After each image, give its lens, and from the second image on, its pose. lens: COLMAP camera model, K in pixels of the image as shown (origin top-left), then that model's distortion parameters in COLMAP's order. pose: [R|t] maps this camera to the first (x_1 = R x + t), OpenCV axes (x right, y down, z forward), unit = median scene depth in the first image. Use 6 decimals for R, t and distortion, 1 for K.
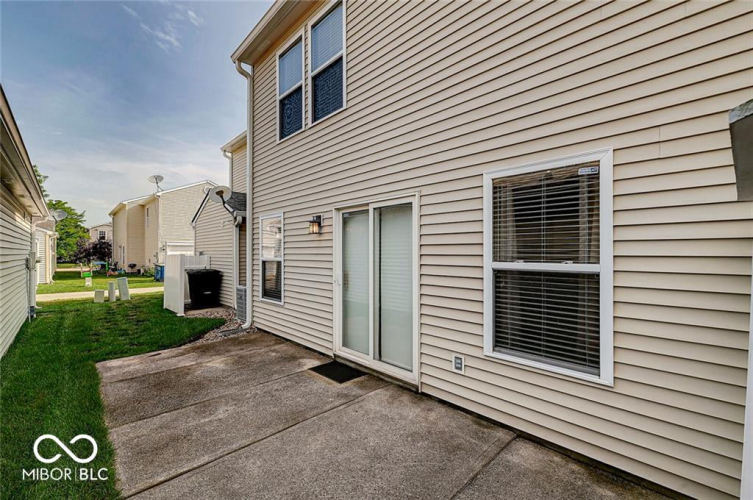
lens RADIAL K [[334.8, 0, 376.9], [0, 334.8, 256.8], [0, 0, 1]] dist [-0.001866, -0.001160]
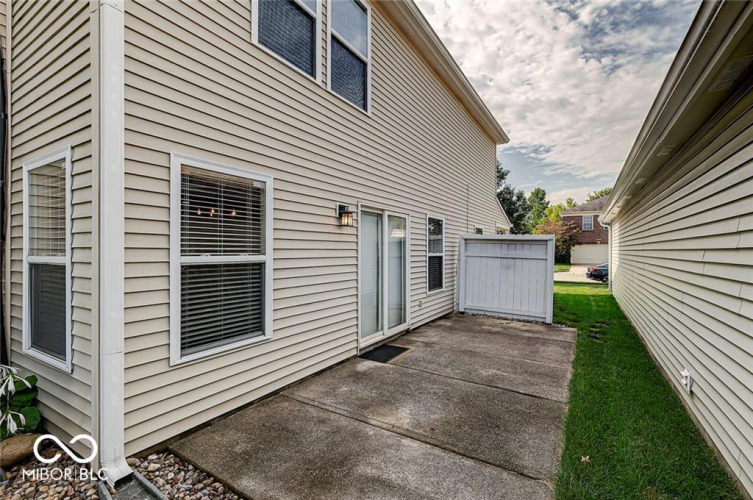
lens RADIAL K [[334.8, 0, 381.4], [0, 334.8, 248.2], [0, 0, 1]] dist [-0.001866, -0.001160]
pose [[-0.272573, 0.002429, 0.962132, -0.981027], [0.009901, 0.999951, 0.000280, -0.002937], [-0.962084, 0.009602, -0.272584, 1.086798]]
